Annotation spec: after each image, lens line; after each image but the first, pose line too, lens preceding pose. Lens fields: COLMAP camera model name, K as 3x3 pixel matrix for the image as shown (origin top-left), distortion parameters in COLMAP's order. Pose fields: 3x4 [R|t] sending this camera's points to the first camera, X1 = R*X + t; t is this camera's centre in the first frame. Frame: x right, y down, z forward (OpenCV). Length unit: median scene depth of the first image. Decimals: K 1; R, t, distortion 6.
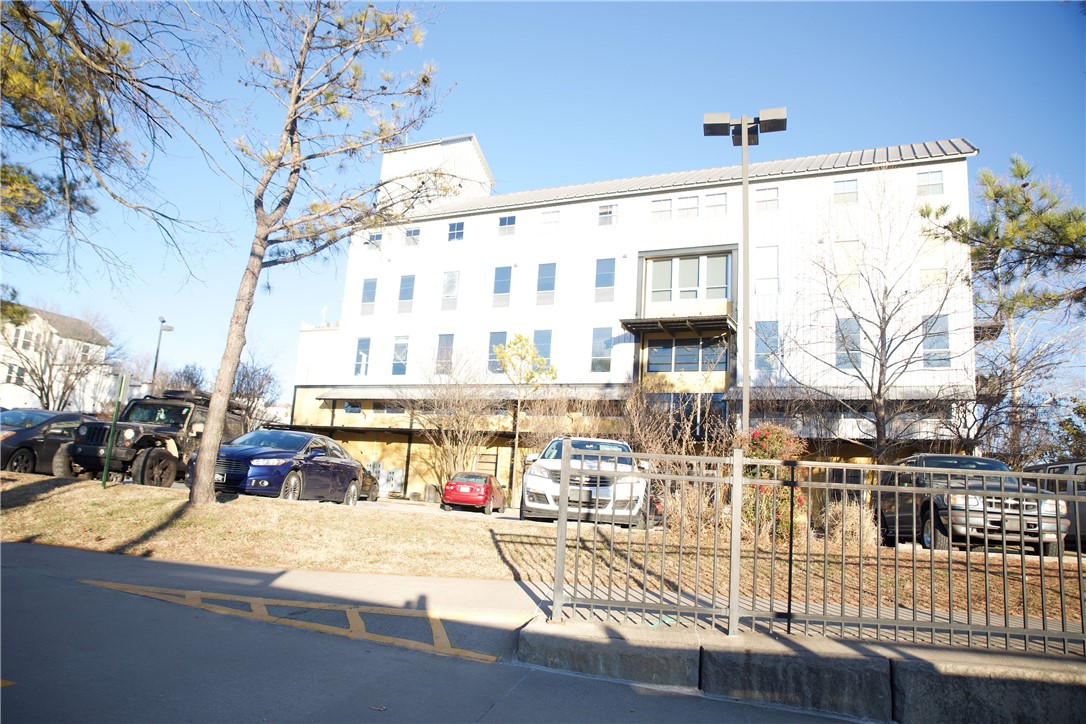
lens RADIAL K [[753.0, 0, 529.7], [0, 753.0, 372.8], [0, 0, 1]] dist [-0.113064, 0.085790]
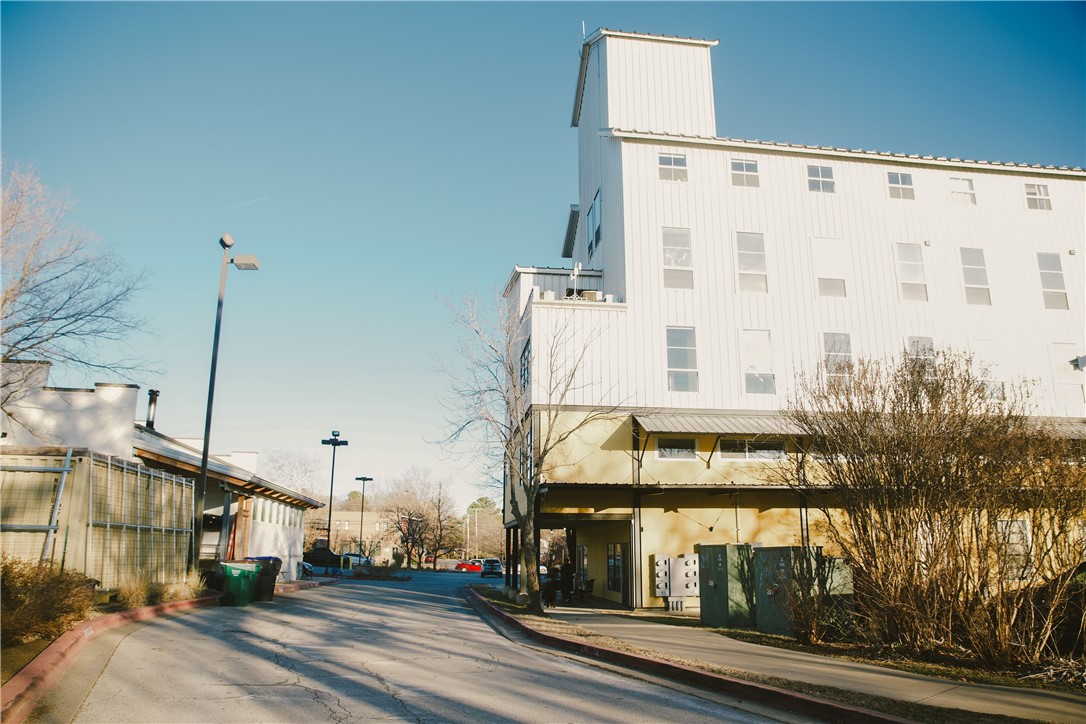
lens RADIAL K [[753.0, 0, 529.7], [0, 753.0, 372.8], [0, 0, 1]] dist [-0.113064, 0.085790]
pose [[0.835784, 0.050648, 0.546718, -2.314169], [-0.037043, 0.998669, -0.035888, 0.050334], [-0.547808, 0.009743, 0.836548, 2.108068]]
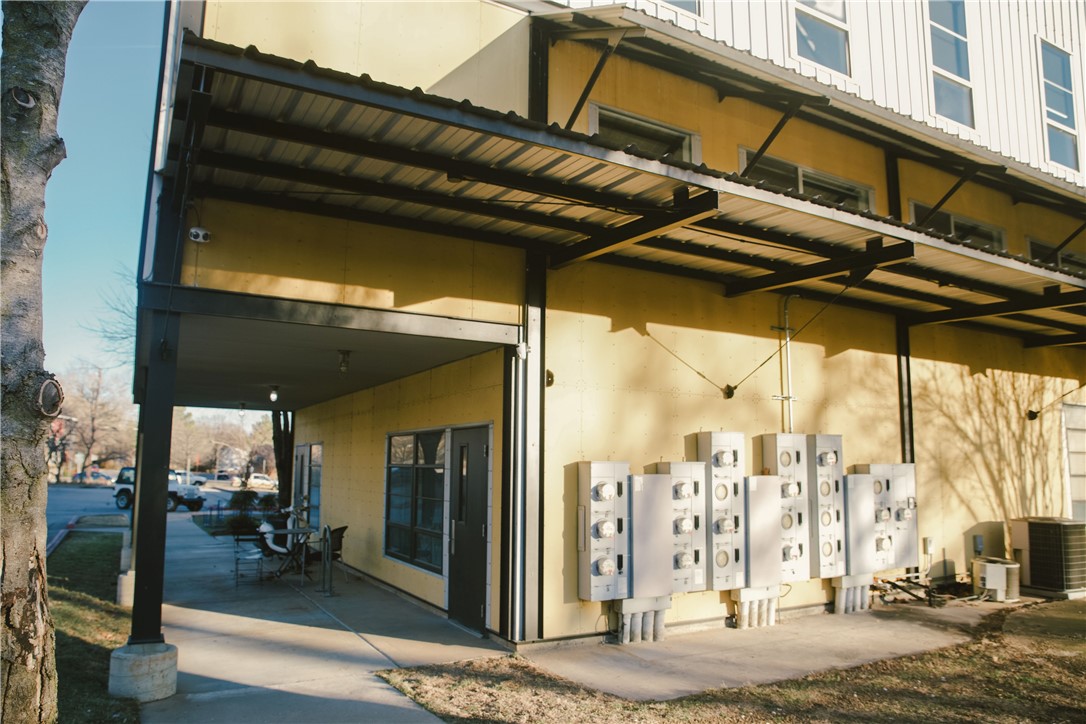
lens RADIAL K [[753.0, 0, 529.7], [0, 753.0, 372.8], [0, 0, 1]] dist [-0.113064, 0.085790]
pose [[0.556893, 0.024419, 0.830225, -1.466017], [-0.121215, 0.991255, 0.052153, 0.348147], [-0.821692, -0.129679, 0.554983, 3.284933]]
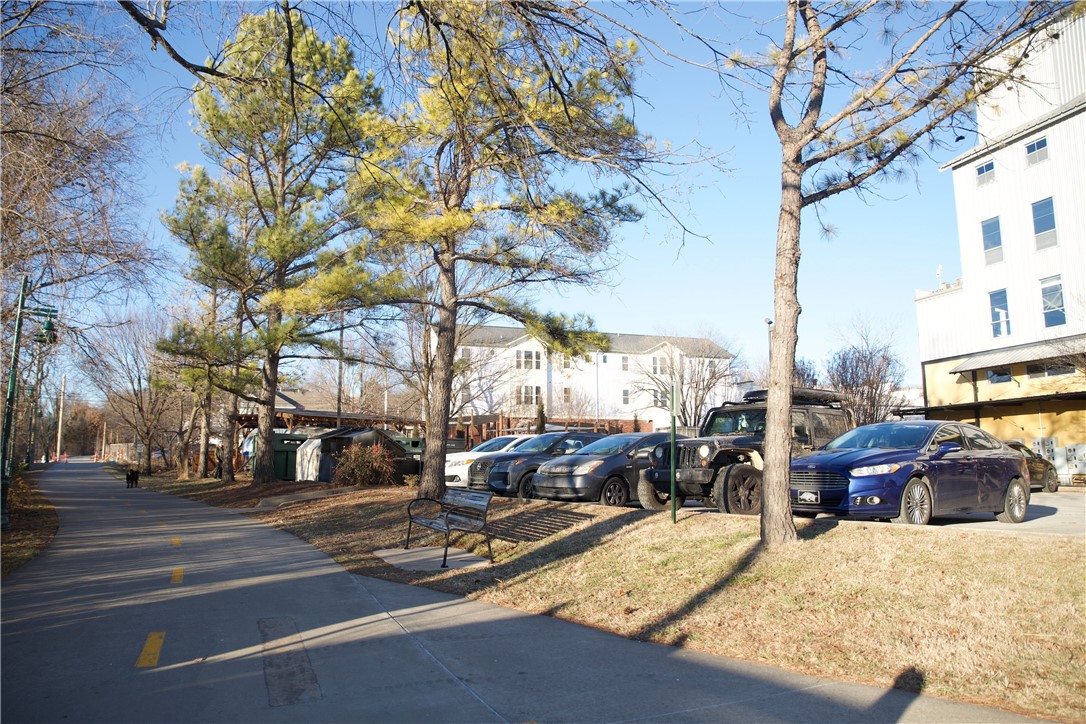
lens RADIAL K [[753.0, 0, 529.7], [0, 753.0, 372.8], [0, 0, 1]] dist [-0.113064, 0.085790]
pose [[0.680154, -0.166635, -0.713879, -0.051203], [0.174168, 0.982670, -0.063436, 0.013664], [0.712079, -0.081189, 0.697390, 0.254023]]
